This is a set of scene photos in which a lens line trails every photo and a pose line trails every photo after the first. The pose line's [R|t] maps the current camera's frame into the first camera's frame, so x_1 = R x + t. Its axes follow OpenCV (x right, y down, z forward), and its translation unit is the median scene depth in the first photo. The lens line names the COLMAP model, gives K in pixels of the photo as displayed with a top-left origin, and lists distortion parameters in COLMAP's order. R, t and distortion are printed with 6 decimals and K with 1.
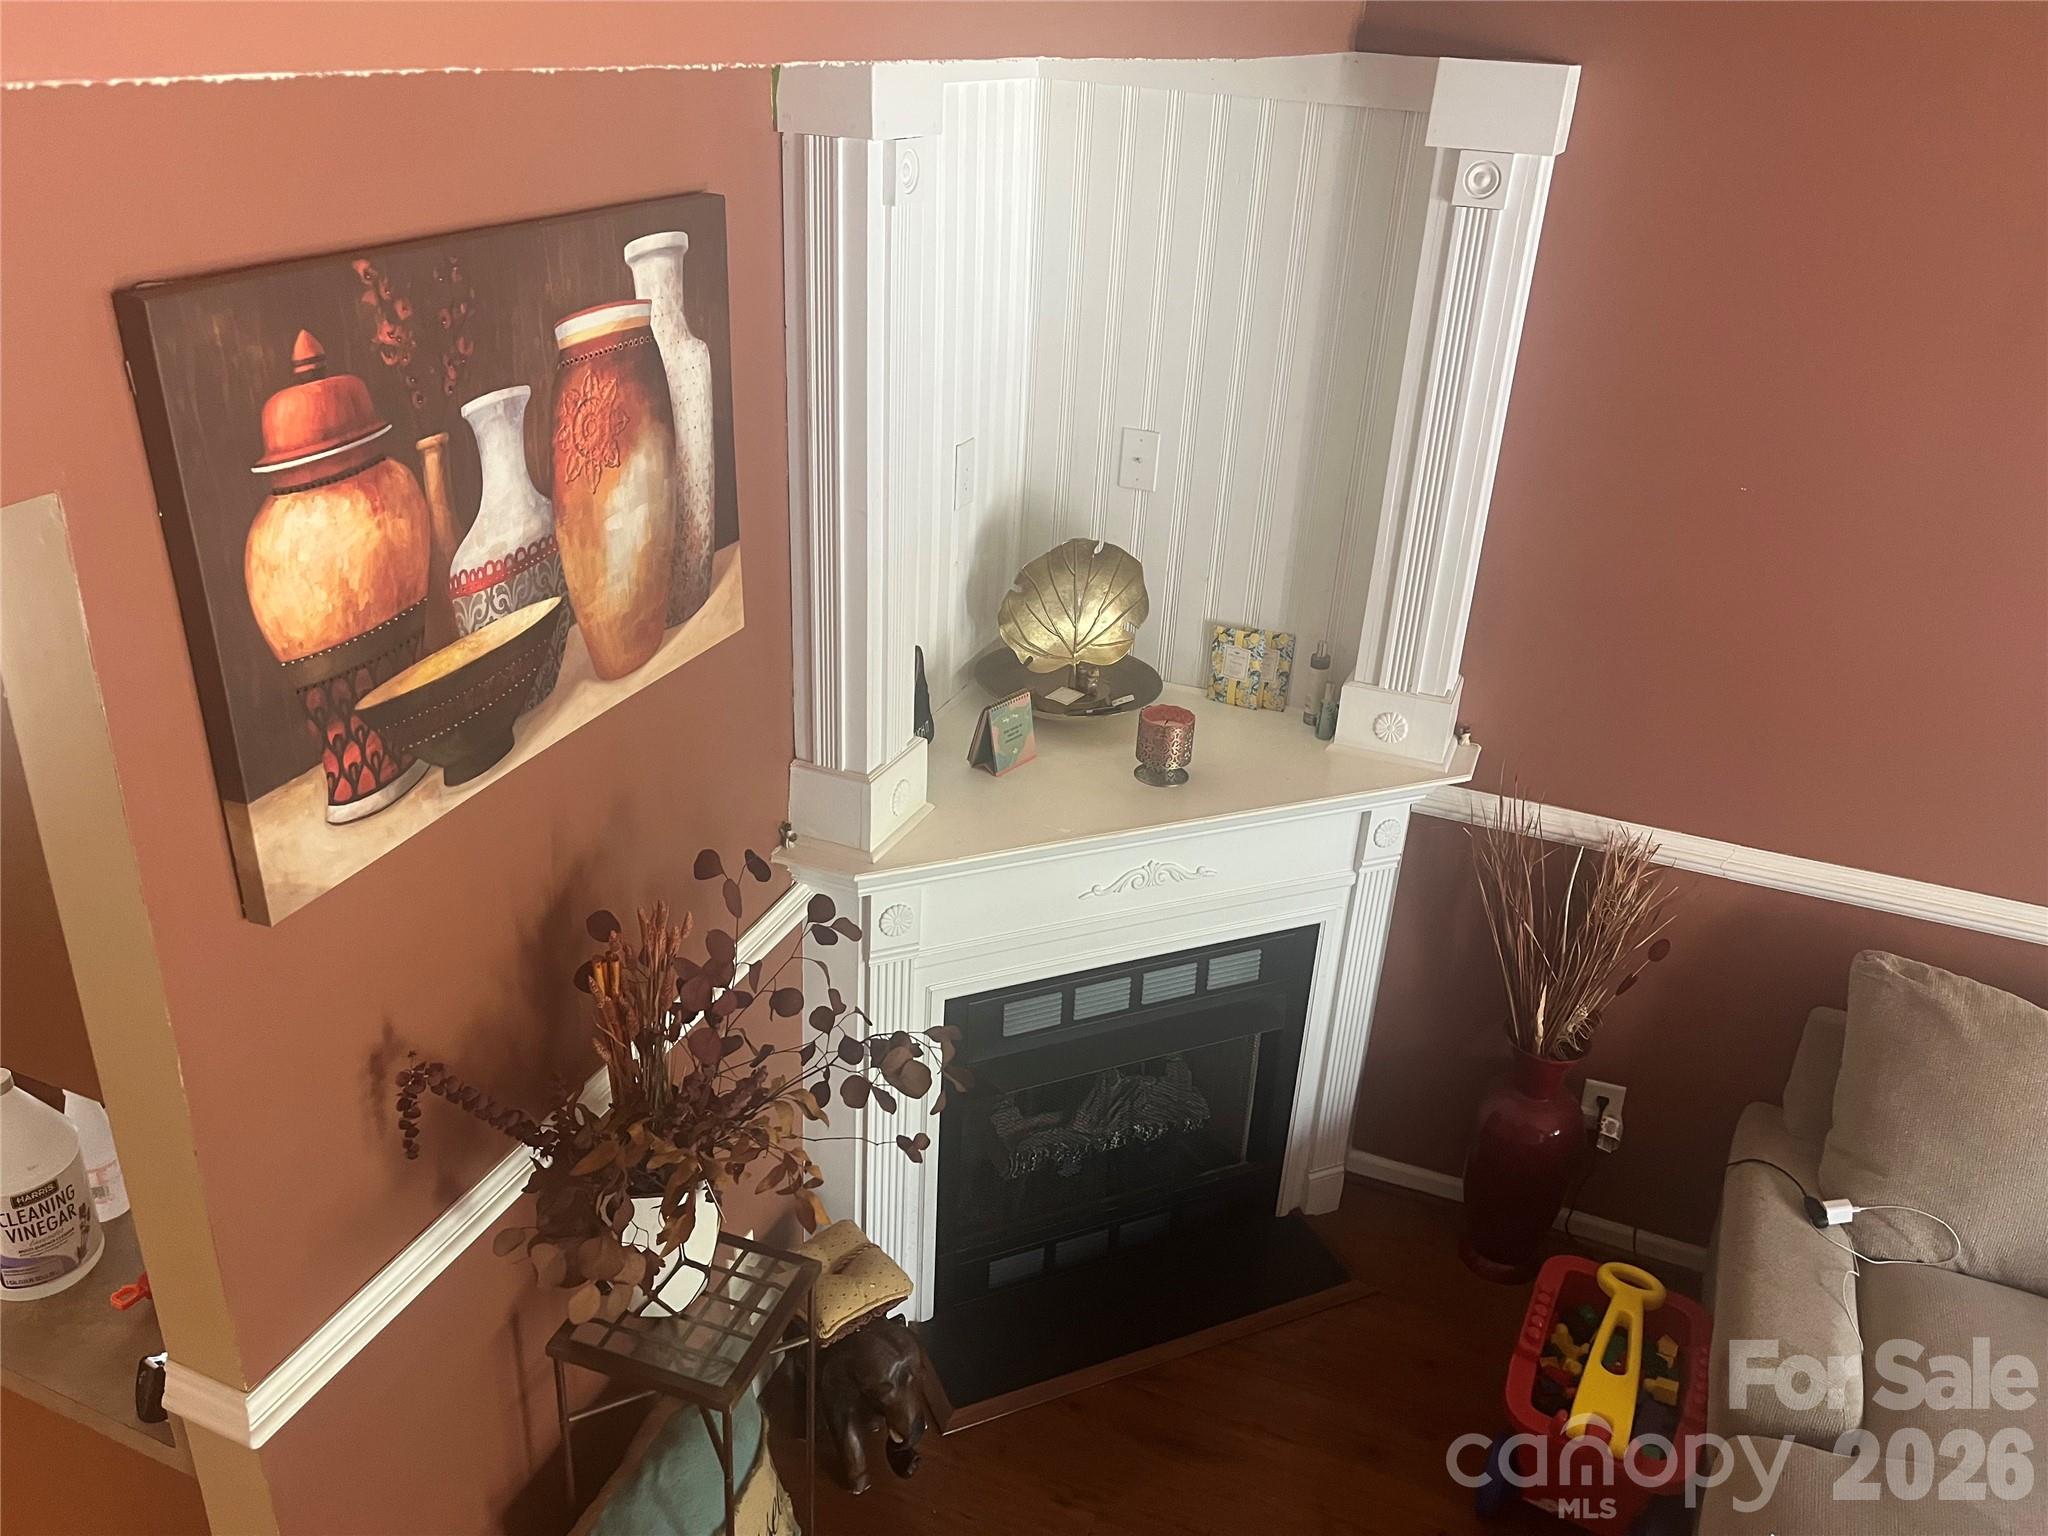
lens RADIAL K [[1548.4, 0, 1019.8], [0, 1548.4, 754.4], [0, 0, 1]] dist [0.059530, -0.087873]
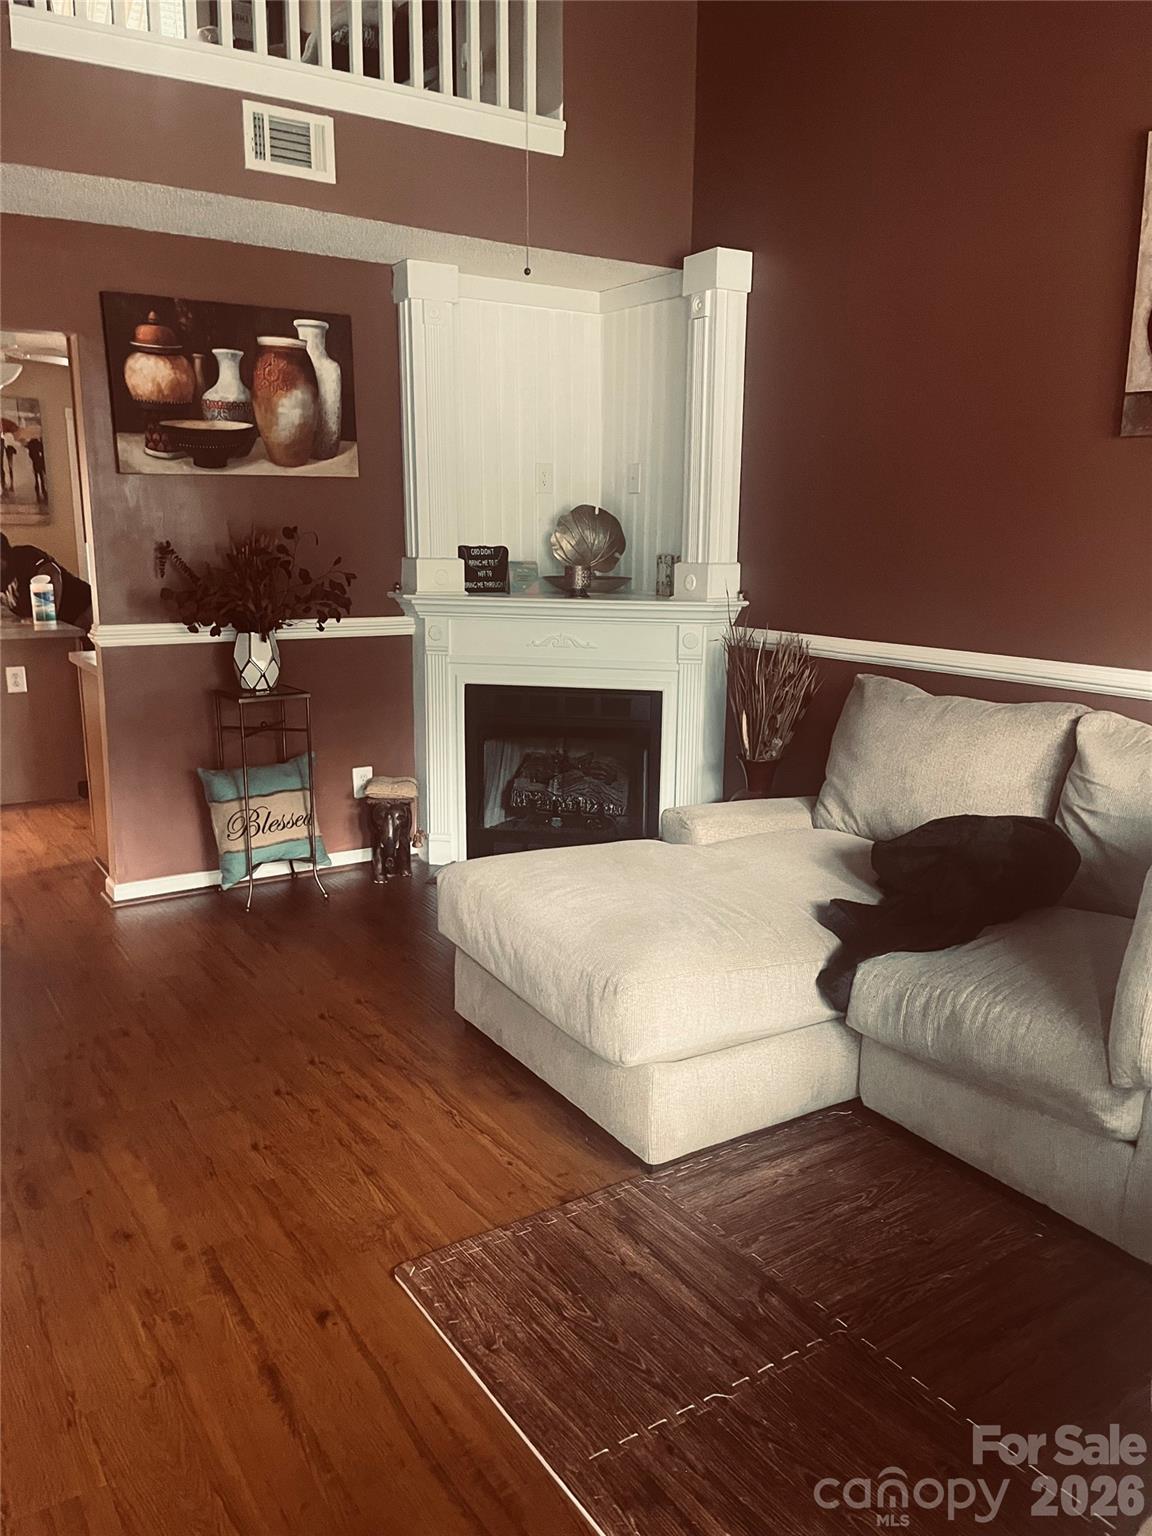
lens RADIAL K [[1173.6, 0, 576.0], [0, 1173.6, 768.0], [0, 0, 1]] dist [0.084998, -0.084493]
pose [[0.818533, 0.075964, -0.569414, 1.656863], [-0.215799, 0.959282, -0.182235, 0.860132], [0.532385, 0.272045, 0.801597, -0.377047]]
